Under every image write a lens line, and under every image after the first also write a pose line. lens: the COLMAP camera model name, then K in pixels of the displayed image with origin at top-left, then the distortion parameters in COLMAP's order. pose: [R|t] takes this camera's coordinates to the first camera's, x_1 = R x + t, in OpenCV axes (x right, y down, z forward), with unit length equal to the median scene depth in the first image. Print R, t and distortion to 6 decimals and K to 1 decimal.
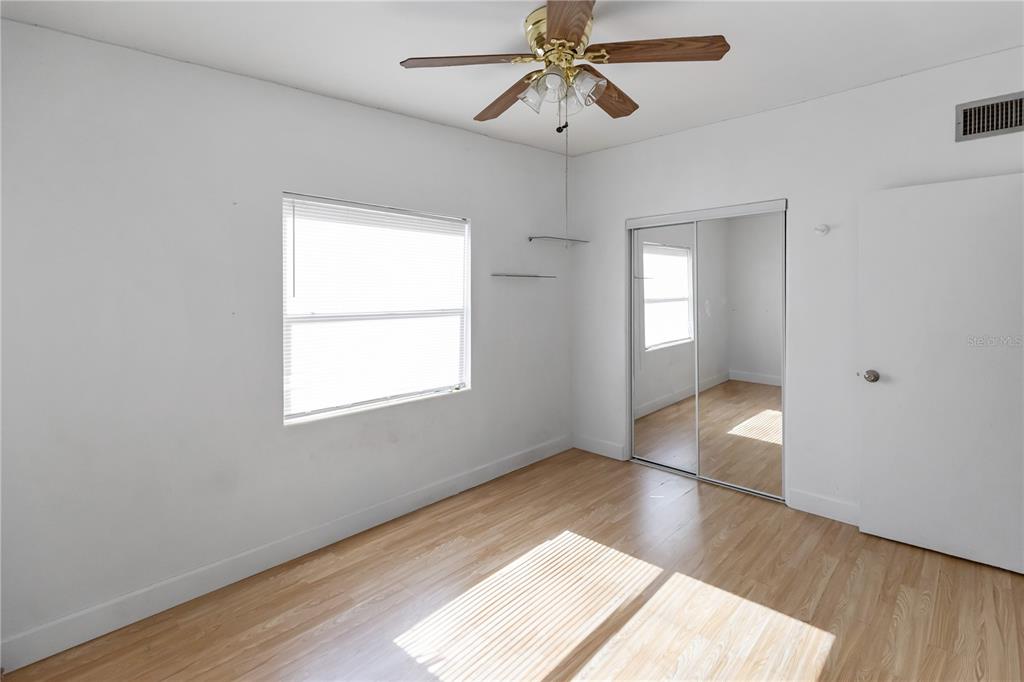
lens RADIAL K [[468.3, 0, 513.2], [0, 468.3, 315.5], [0, 0, 1]] dist [0.002779, -0.000337]
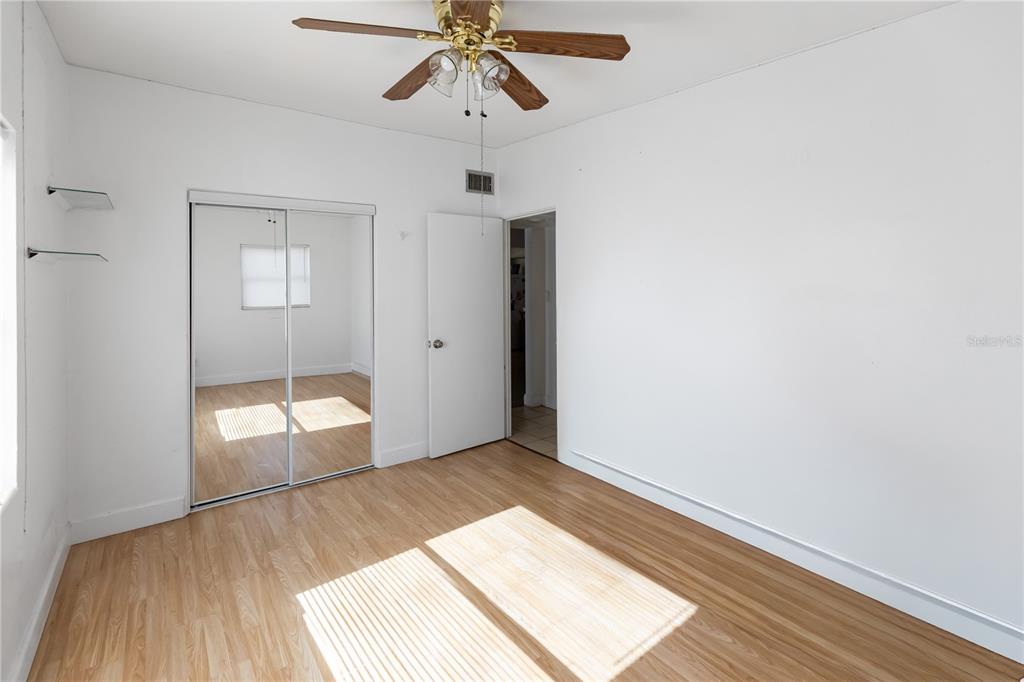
lens RADIAL K [[479.0, 0, 519.2], [0, 479.0, 293.2], [0, 0, 1]] dist [0.001591, -0.000096]
pose [[0.166894, -0.014522, 0.985868, -0.660930], [0.065152, 0.997869, 0.003670, -0.010415], [-0.983820, 0.063619, 0.167484, 0.545916]]
